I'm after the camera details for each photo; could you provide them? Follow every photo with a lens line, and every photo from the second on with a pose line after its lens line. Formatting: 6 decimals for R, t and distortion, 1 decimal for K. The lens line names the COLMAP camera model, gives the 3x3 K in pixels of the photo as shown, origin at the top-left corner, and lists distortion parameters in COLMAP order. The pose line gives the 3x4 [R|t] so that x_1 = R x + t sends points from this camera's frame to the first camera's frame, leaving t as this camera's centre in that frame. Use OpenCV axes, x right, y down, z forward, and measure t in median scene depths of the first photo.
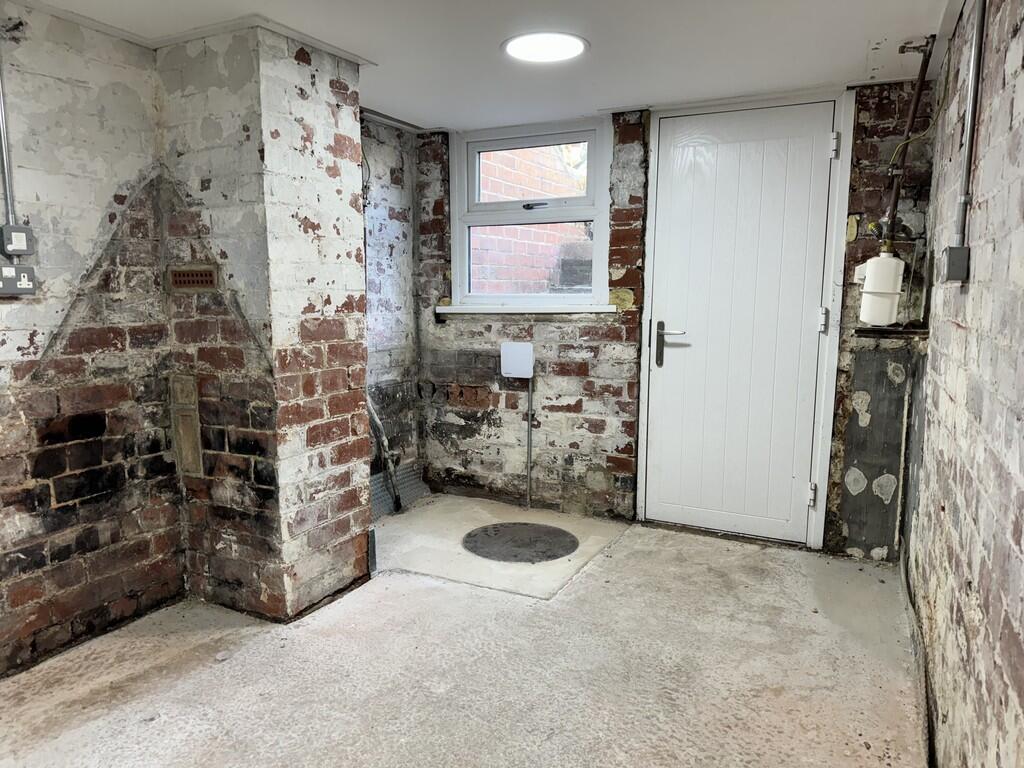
lens RADIAL K [[710.6, 0, 514.5], [0, 710.6, 395.3], [0, 0, 1]] dist [0.082409, -0.104693]
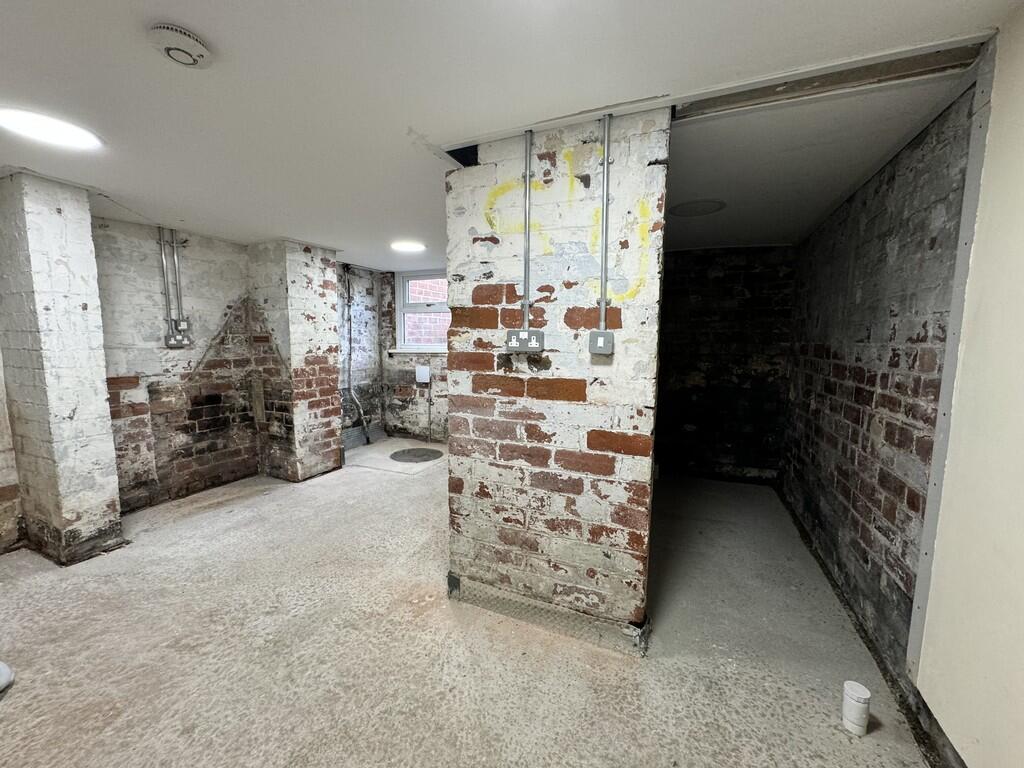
lens RADIAL K [[408.9, 0, 517.6], [0, 408.9, 386.0], [0, 0, 1]] dist [-0.001264, -0.000242]
pose [[0.999038, 0.001428, 0.043835, 0.341731], [-0.000099, 0.999541, -0.030310, 0.034617], [-0.043858, 0.030277, 0.998579, -0.387344]]
